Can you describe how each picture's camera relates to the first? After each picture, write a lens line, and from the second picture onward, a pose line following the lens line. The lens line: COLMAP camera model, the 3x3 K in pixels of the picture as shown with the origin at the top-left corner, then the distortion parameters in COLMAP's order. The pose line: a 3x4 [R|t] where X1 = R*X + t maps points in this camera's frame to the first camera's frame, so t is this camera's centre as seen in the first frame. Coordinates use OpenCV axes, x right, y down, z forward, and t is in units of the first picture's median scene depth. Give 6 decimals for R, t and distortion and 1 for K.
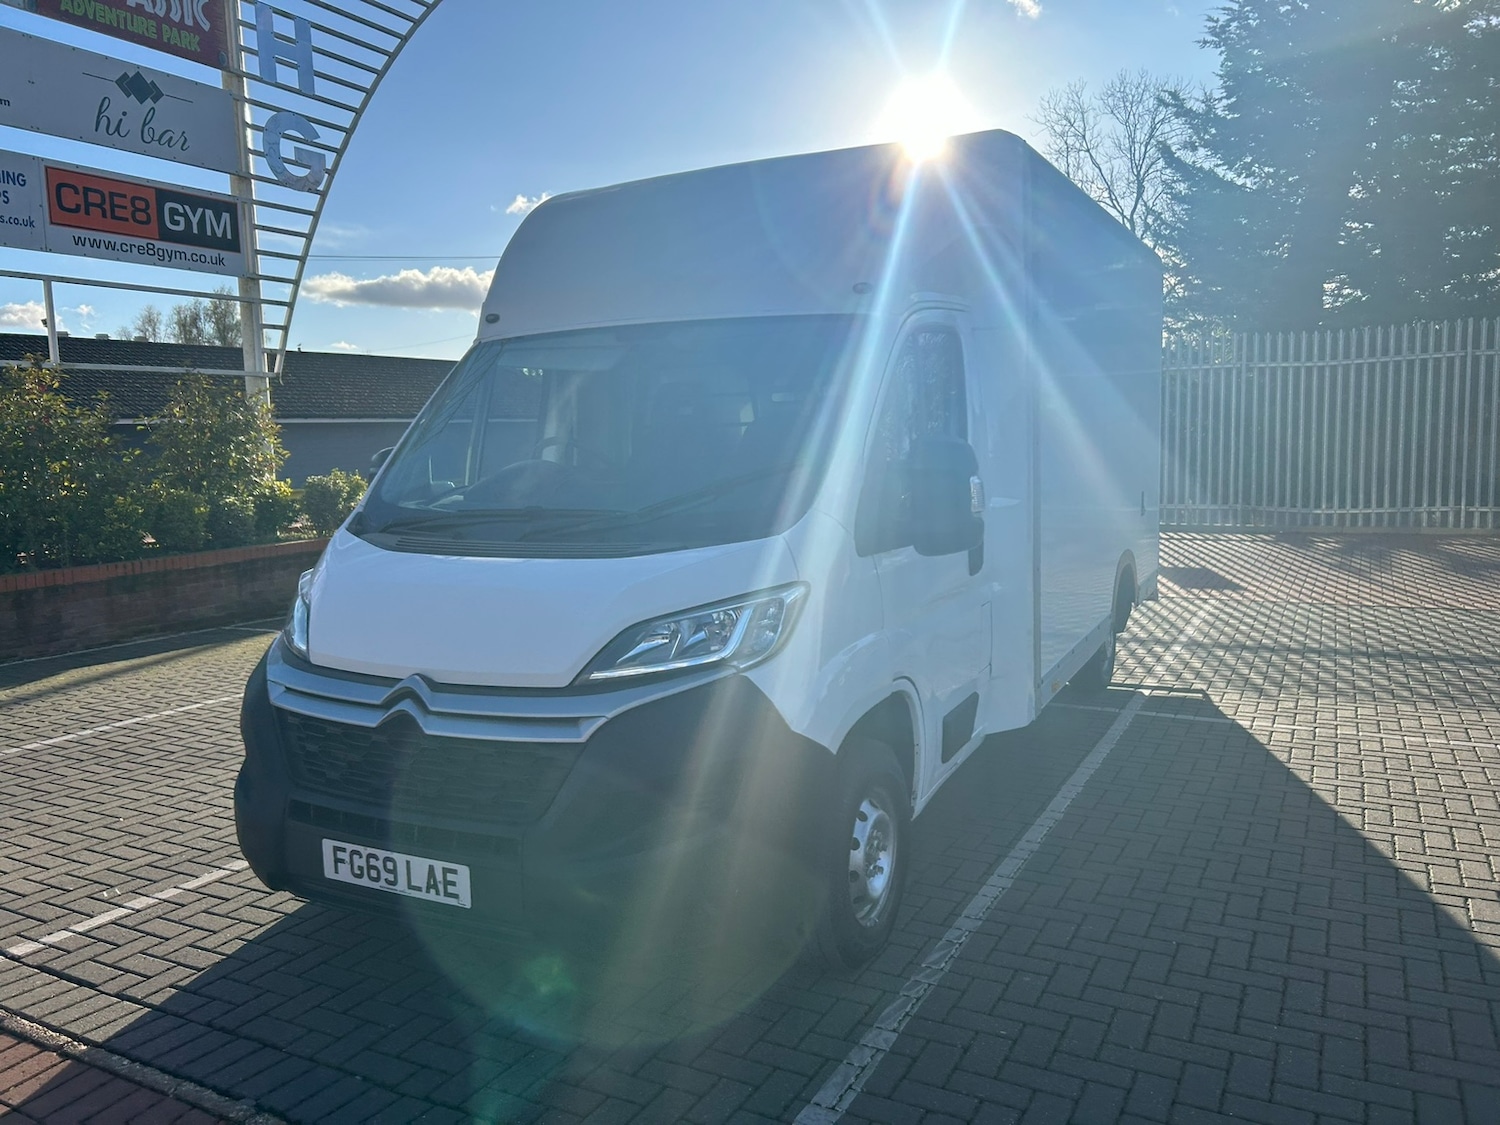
lens RADIAL K [[1128.2, 0, 734.0], [0, 1128.2, 555.9], [0, 0, 1]] dist [0.041230, -0.033235]
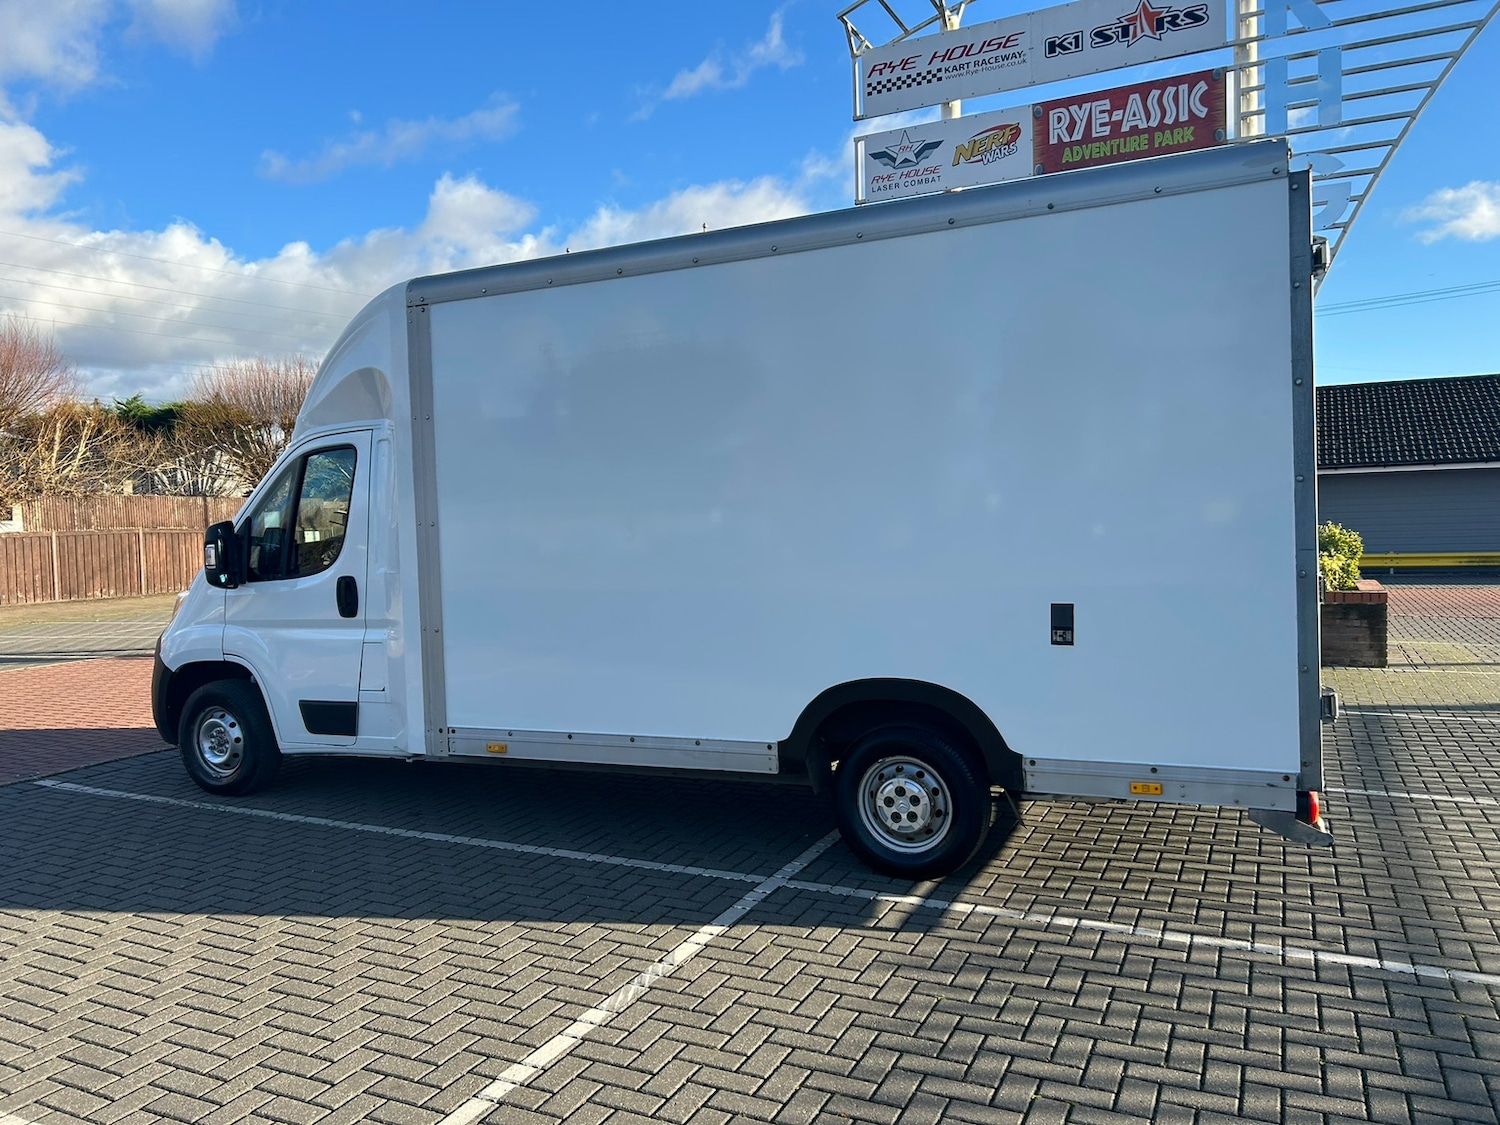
lens RADIAL K [[1124.8, 0, 743.8], [0, 1124.8, 564.1], [0, 0, 1]] dist [0.046597, -0.039575]
pose [[0.052657, 0.064371, -0.996536, 0.713064], [-0.079634, 0.995013, 0.060065, -0.075783], [0.995432, 0.076195, 0.057521, 0.611009]]
